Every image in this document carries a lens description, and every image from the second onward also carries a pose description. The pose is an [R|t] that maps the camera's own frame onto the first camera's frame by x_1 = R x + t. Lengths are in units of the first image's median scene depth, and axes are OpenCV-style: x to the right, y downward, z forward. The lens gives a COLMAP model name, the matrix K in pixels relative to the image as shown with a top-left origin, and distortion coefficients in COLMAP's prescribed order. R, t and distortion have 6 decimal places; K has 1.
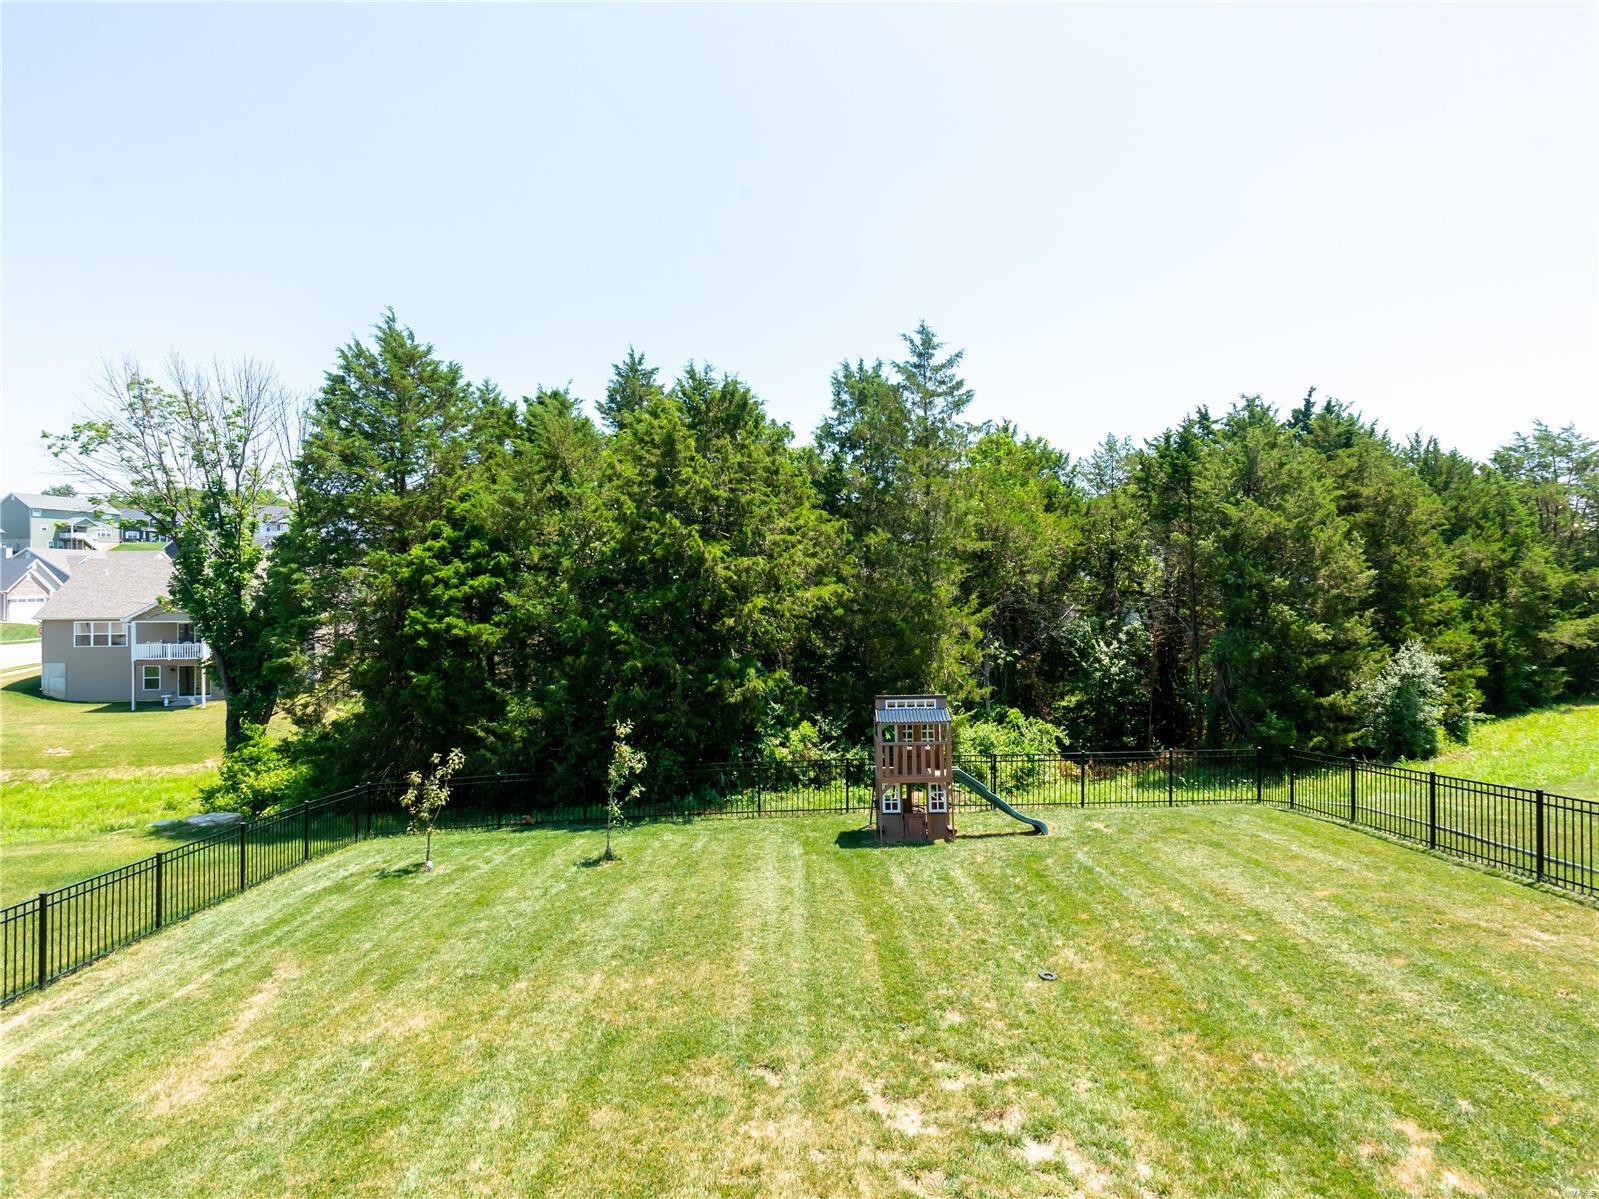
lens RADIAL K [[862.5, 0, 785.6], [0, 862.5, 587.6], [0, 0, 1]] dist [-0.058818, 0.049249]
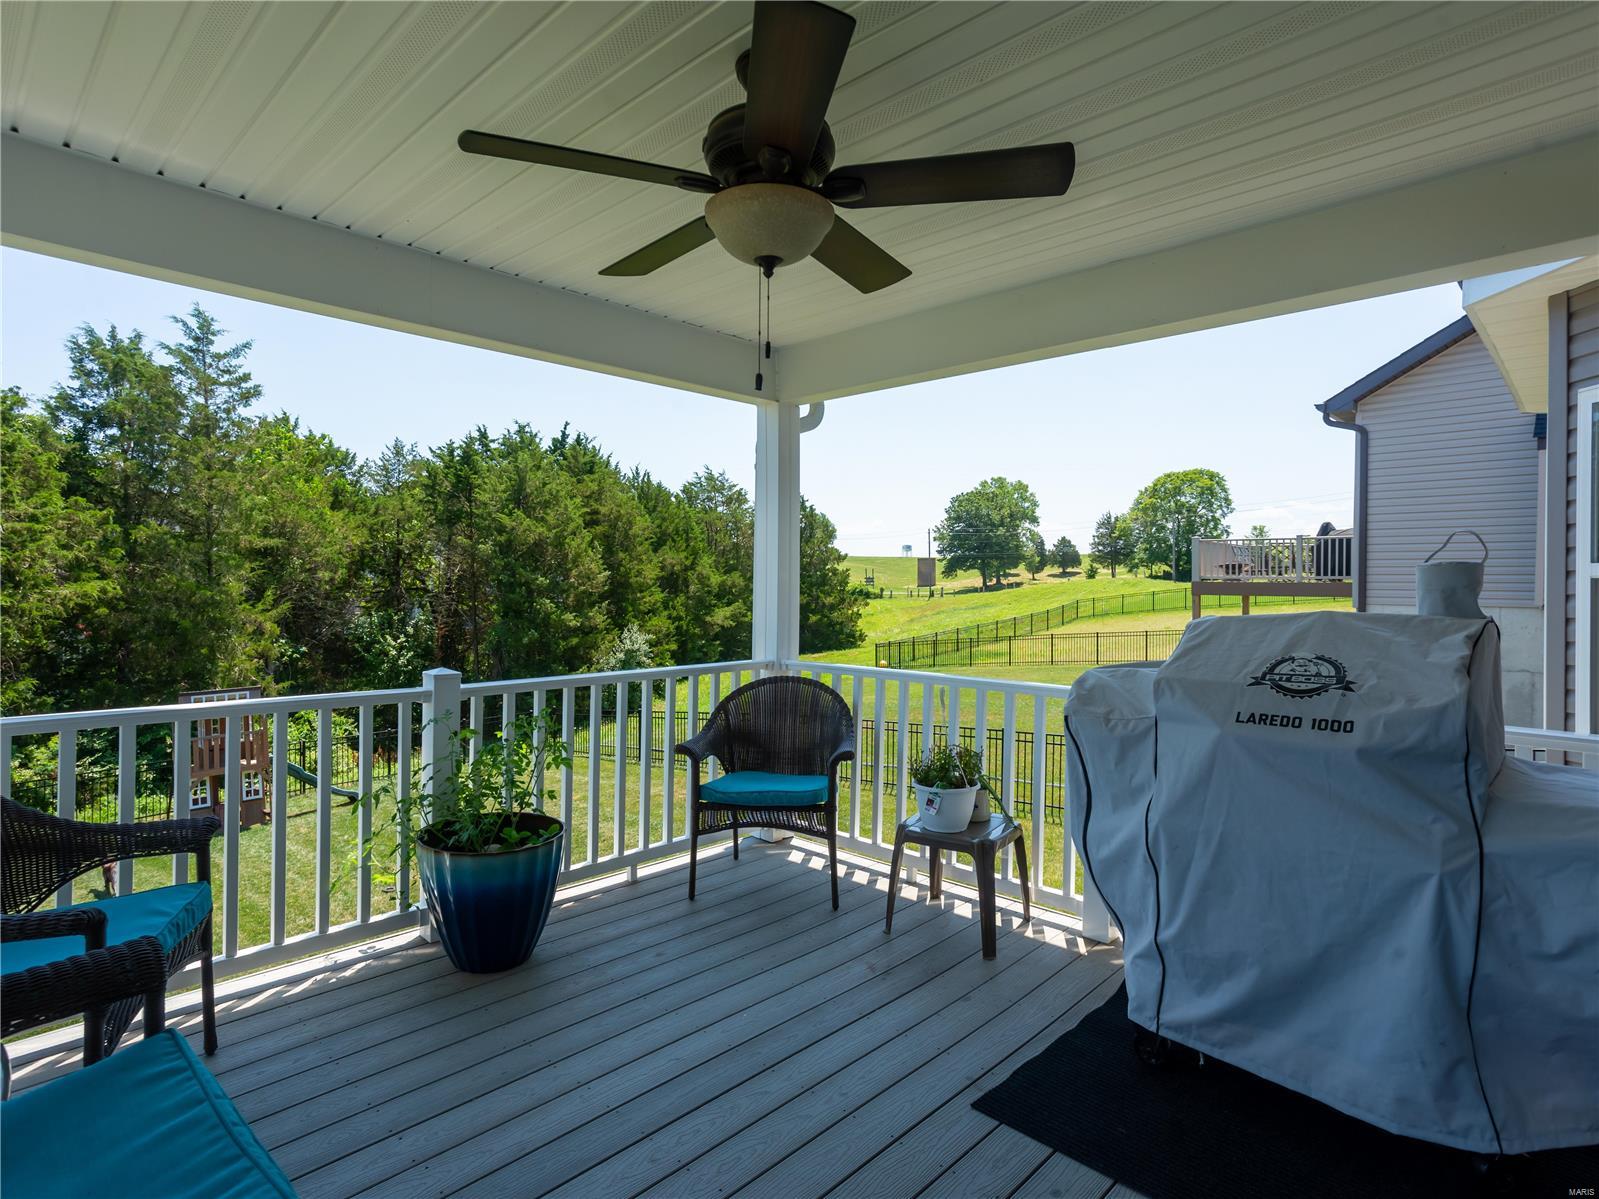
lens RADIAL K [[862.5, 0, 785.6], [0, 862.5, 587.6], [0, 0, 1]] dist [-0.058818, 0.049249]
pose [[0.692605, -0.000860, 0.721316, -0.060655], [-0.001766, 0.999994, 0.002888, -0.000279], [-0.721315, -0.003274, 0.692600, -0.096581]]
